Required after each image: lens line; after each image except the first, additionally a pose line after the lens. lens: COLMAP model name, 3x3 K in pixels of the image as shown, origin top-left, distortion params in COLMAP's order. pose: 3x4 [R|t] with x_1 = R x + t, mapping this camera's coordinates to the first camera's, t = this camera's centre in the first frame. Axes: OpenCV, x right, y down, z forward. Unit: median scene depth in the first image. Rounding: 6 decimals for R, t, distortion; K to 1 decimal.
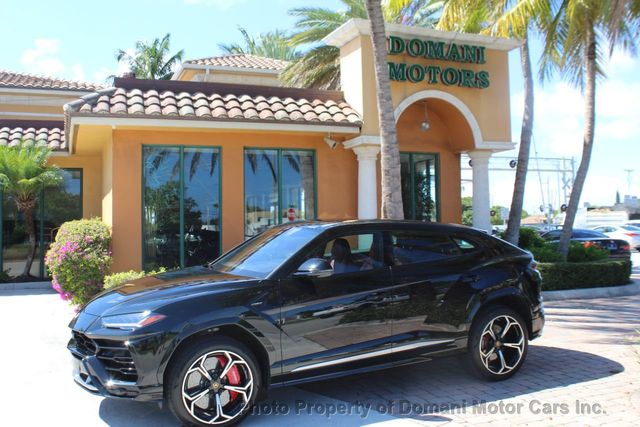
lens RADIAL K [[656.8, 0, 317.1], [0, 656.8, 213.5], [0, 0, 1]] dist [-0.084076, 0.000000]
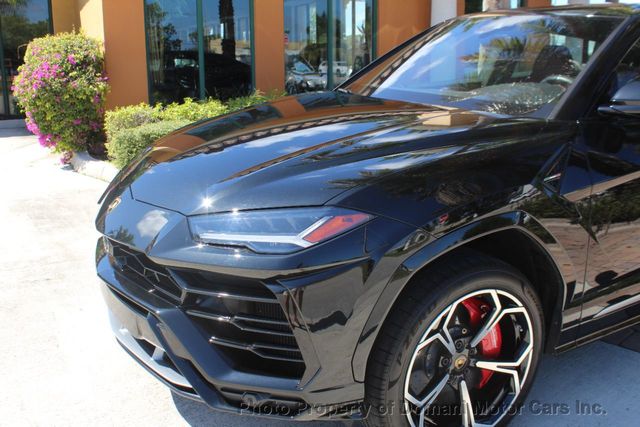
lens RADIAL K [[656.8, 0, 317.7], [0, 656.8, 207.1], [0, 0, 1]] dist [-0.084076, 0.000000]
pose [[0.998747, -0.005747, 0.049717, -0.128207], [-0.006370, 0.970711, 0.240166, 0.026453], [-0.049641, -0.240181, 0.969458, 0.283117]]
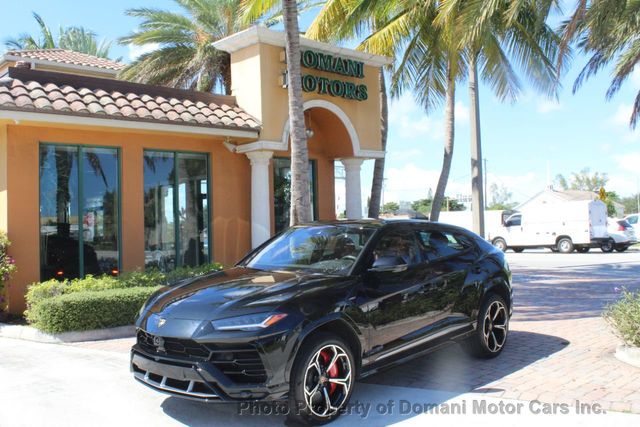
lens RADIAL K [[656.8, 0, 320.9], [0, 656.8, 210.1], [0, 0, 1]] dist [-0.084076, 0.000000]
pose [[0.932138, -0.001294, 0.362100, -0.250037], [0.006427, 0.999895, -0.012969, 0.004156], [-0.362046, 0.014416, 0.932049, 0.015016]]
